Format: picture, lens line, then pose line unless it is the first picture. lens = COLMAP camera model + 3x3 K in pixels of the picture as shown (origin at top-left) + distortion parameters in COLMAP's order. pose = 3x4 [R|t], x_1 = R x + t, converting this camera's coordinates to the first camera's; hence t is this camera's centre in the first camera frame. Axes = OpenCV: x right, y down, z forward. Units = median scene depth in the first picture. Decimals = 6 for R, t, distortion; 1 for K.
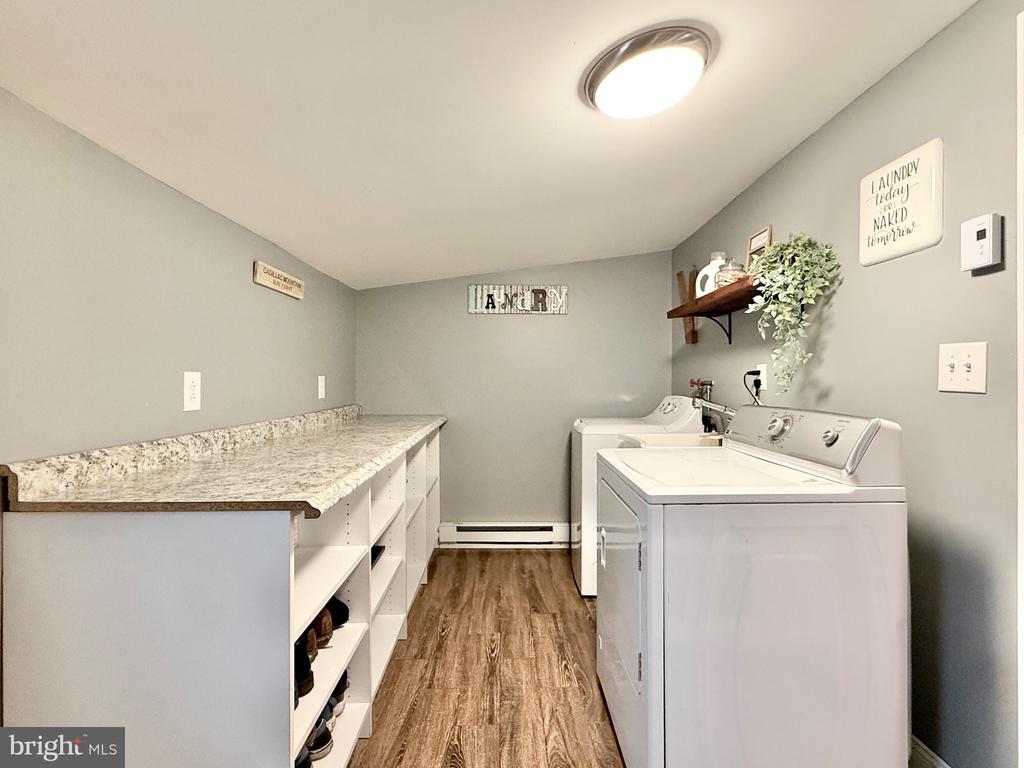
lens RADIAL K [[477.2, 0, 512.0], [0, 477.2, 384.0], [0, 0, 1]] dist [-0.000082, -0.000012]
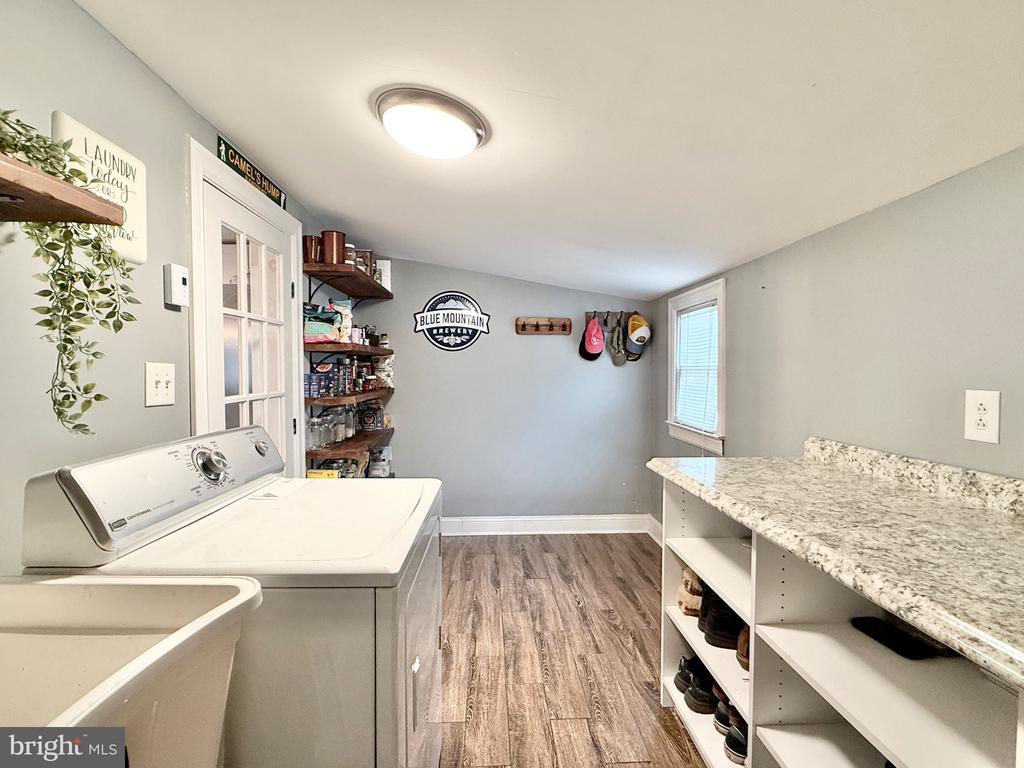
lens RADIAL K [[477.2, 0, 512.0], [0, 477.2, 384.0], [0, 0, 1]] dist [-0.000082, -0.000012]
pose [[-0.999548, -0.000611, -0.030073, 0.110667], [-0.001689, 0.999357, 0.035812, -0.067925], [0.030032, 0.035847, -0.998906, 1.906677]]
